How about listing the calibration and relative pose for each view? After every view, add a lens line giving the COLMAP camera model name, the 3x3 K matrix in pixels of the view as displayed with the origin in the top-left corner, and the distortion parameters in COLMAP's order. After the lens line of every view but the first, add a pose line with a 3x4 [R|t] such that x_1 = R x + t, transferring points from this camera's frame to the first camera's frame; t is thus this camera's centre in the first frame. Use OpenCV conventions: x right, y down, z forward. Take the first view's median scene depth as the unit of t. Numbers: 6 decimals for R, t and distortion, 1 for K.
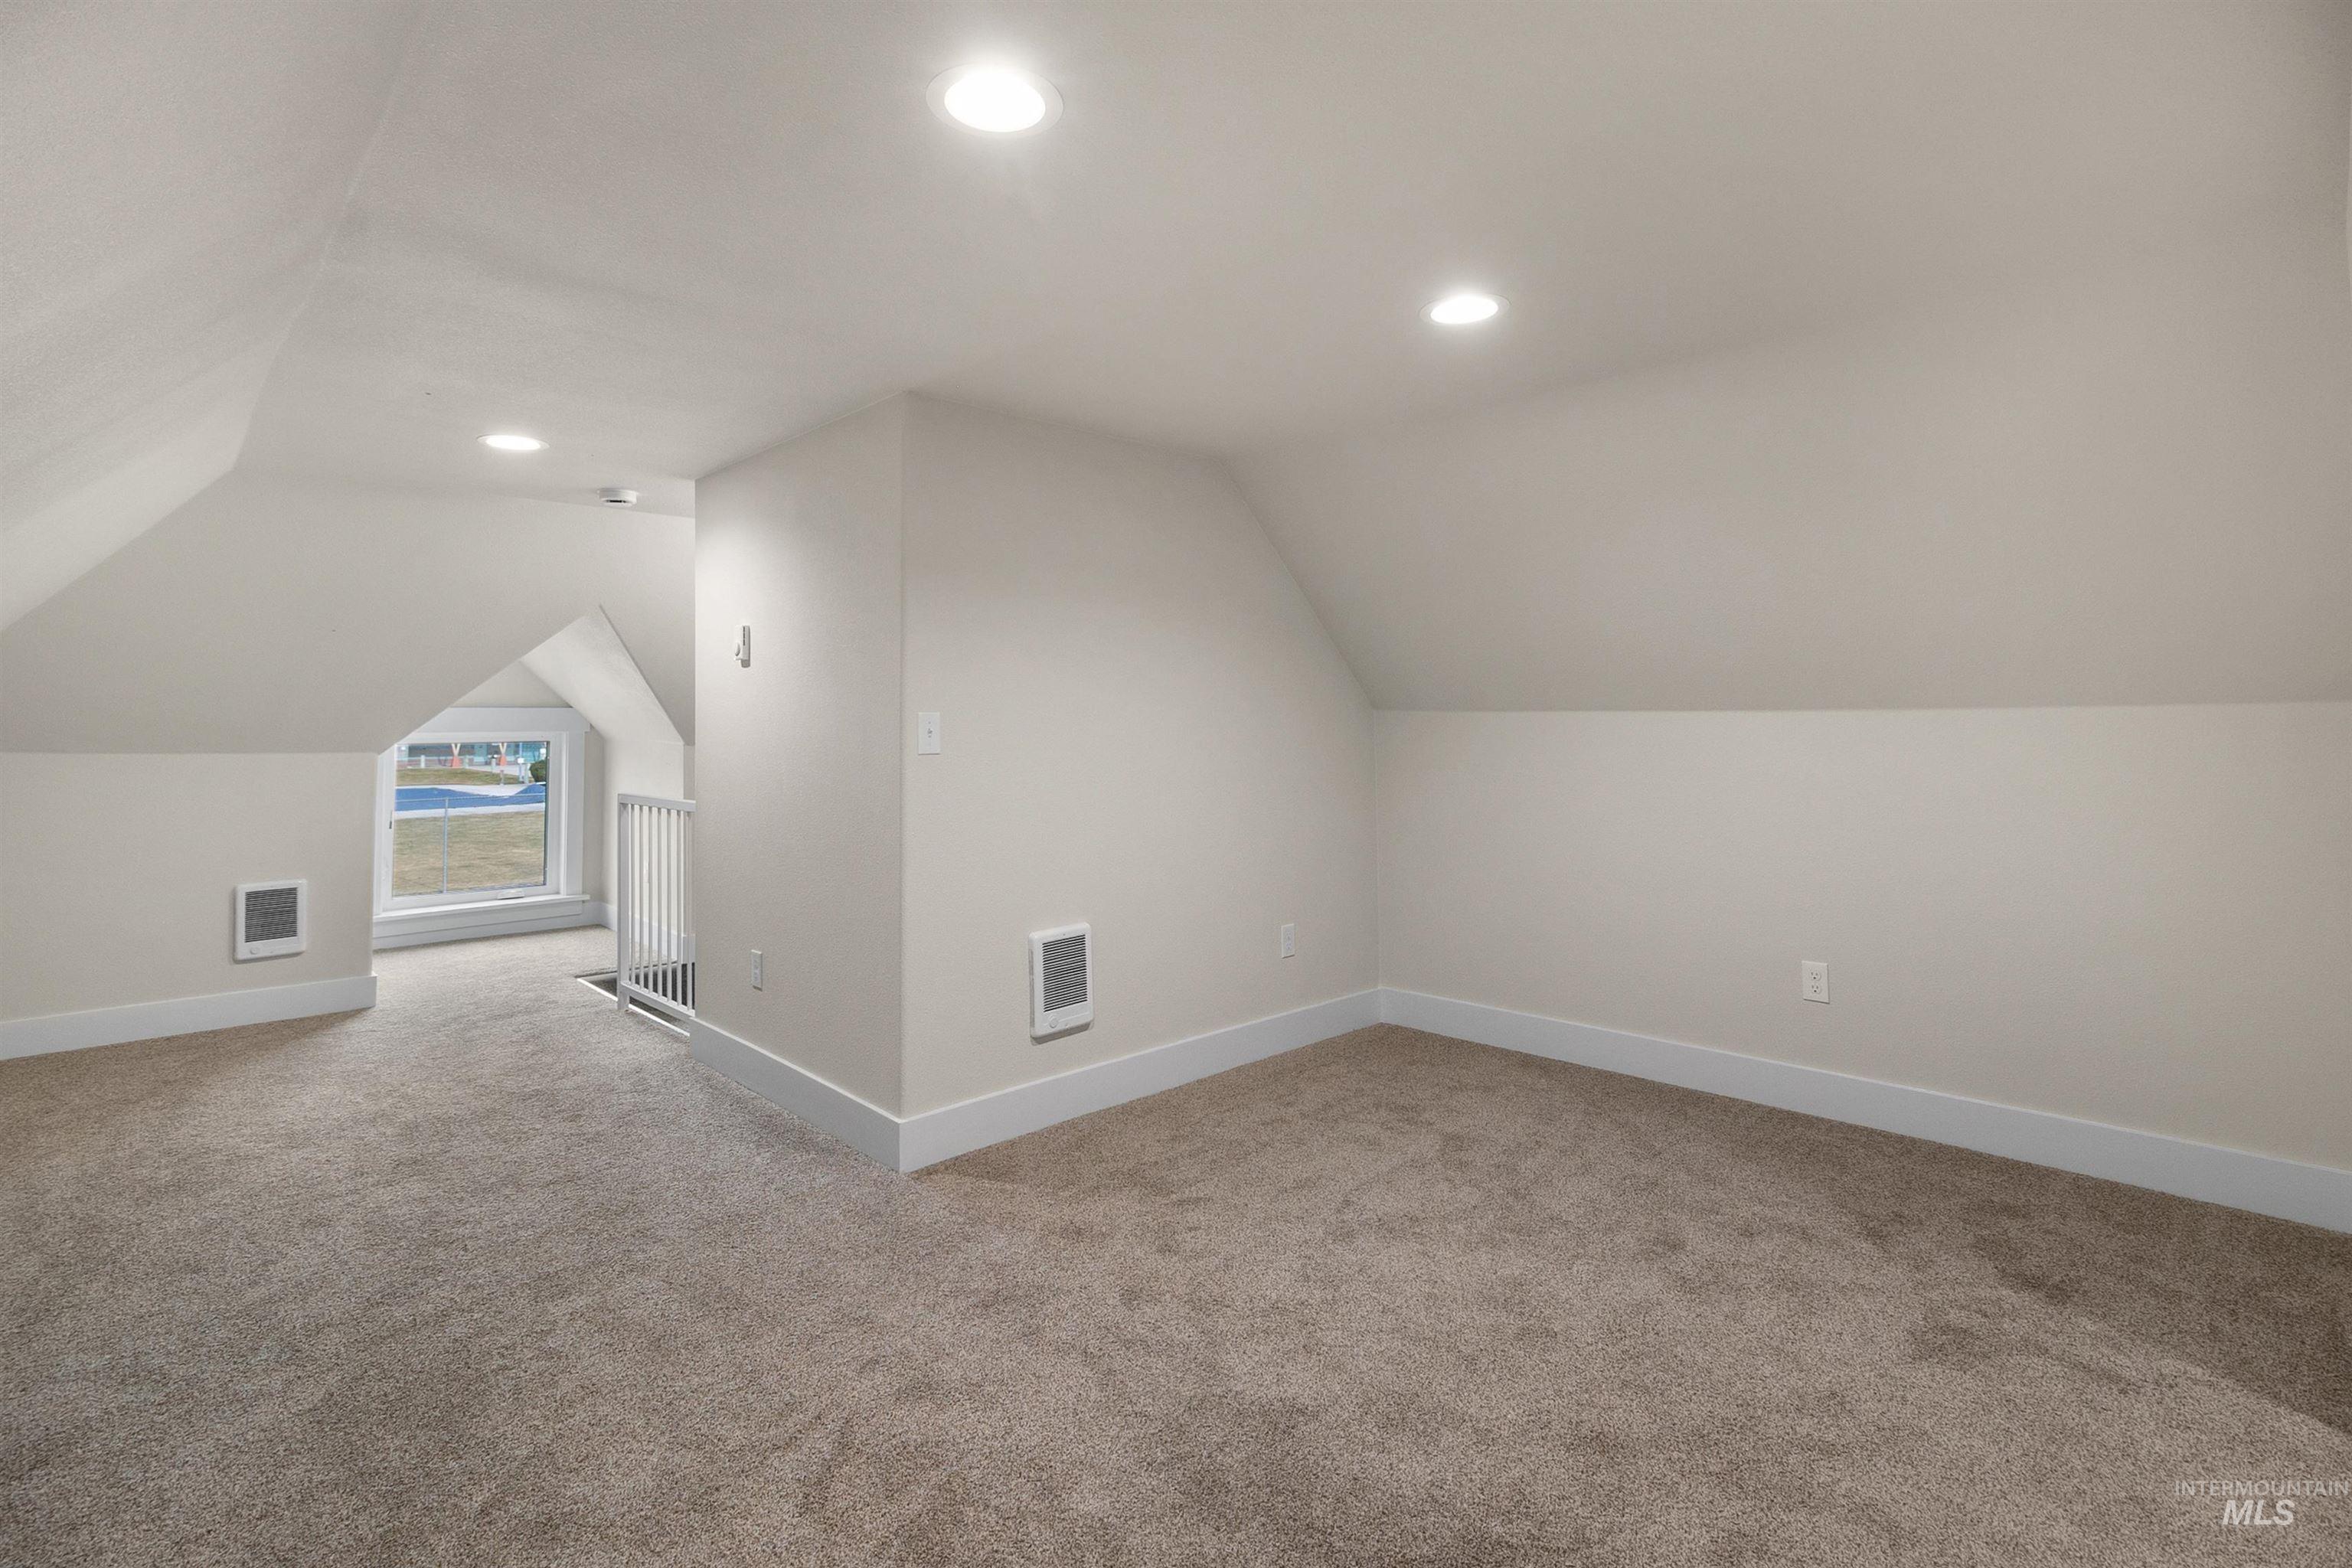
lens RADIAL K [[1107.3, 0, 1172.2], [0, 1107.3, 683.1], [0, 0, 1]] dist [0.001524, 0.000555]
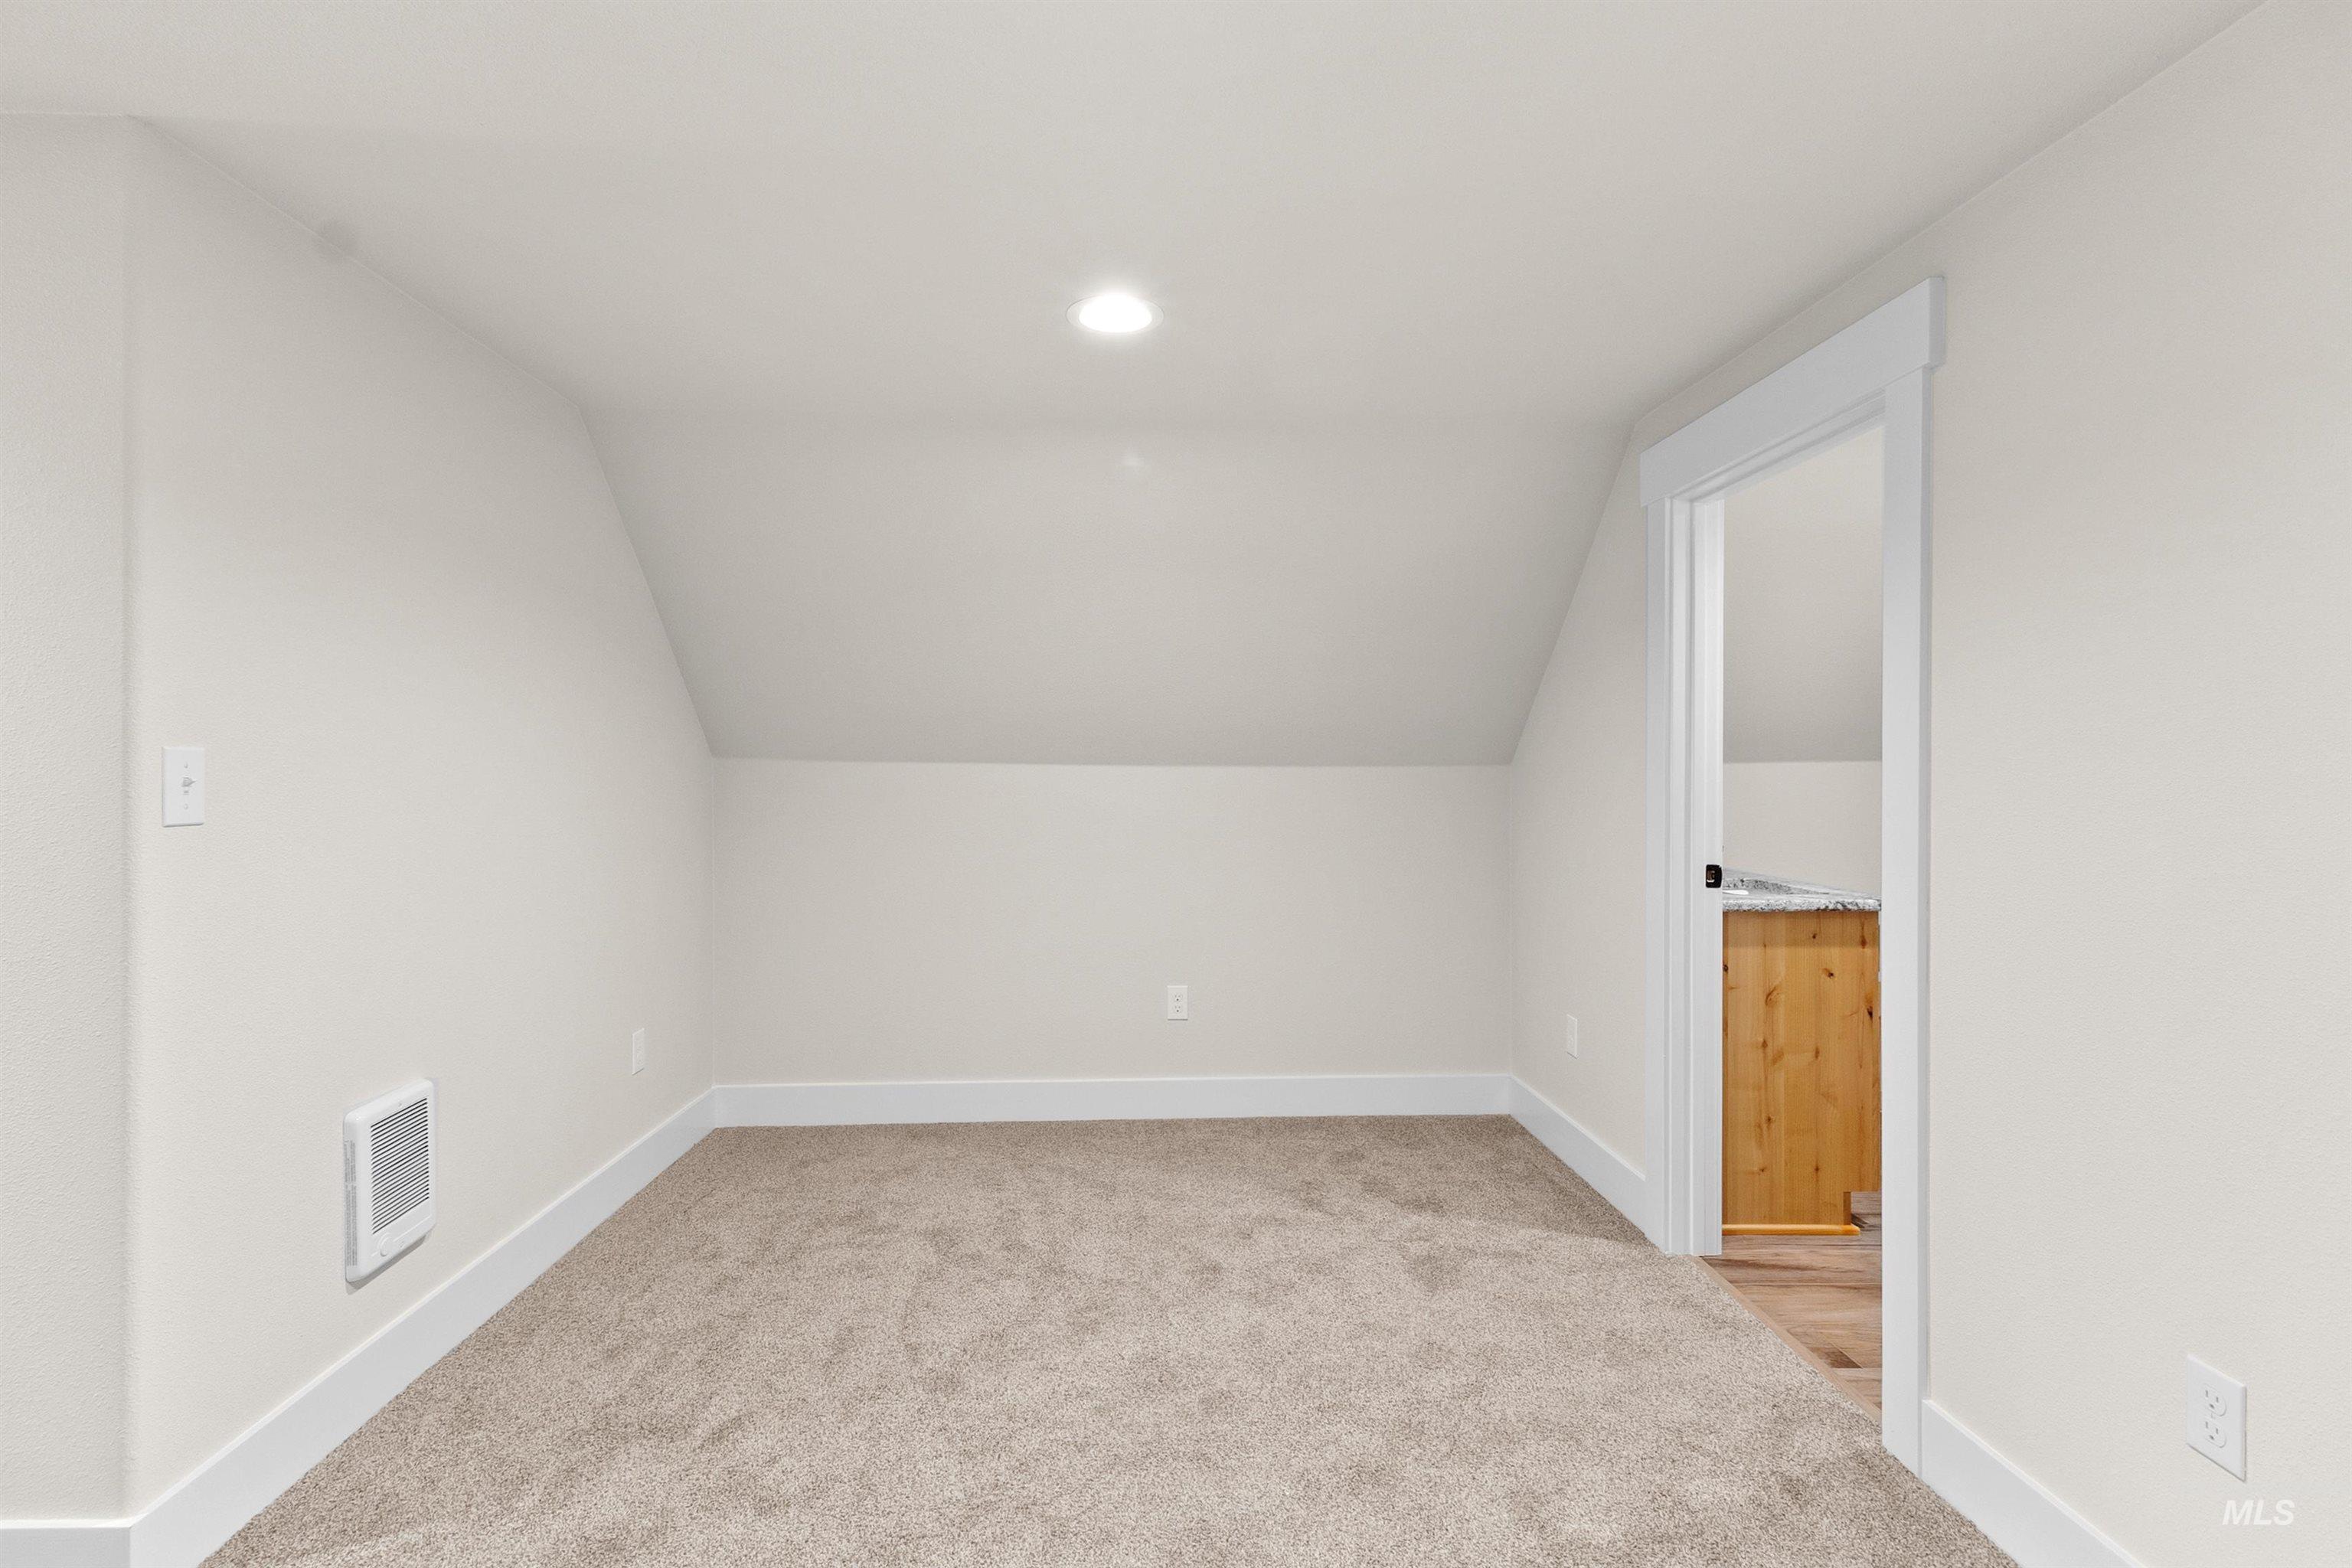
lens RADIAL K [[1083.0, 0, 1172.4], [0, 1083.0, 753.6], [0, 0, 1]] dist [0.004242, -0.000302]
pose [[0.664703, 0.024418, 0.746709, -0.280054], [-0.036587, 0.999330, -0.000110, 0.009461], [-0.746212, -0.027247, 0.665151, 0.262694]]
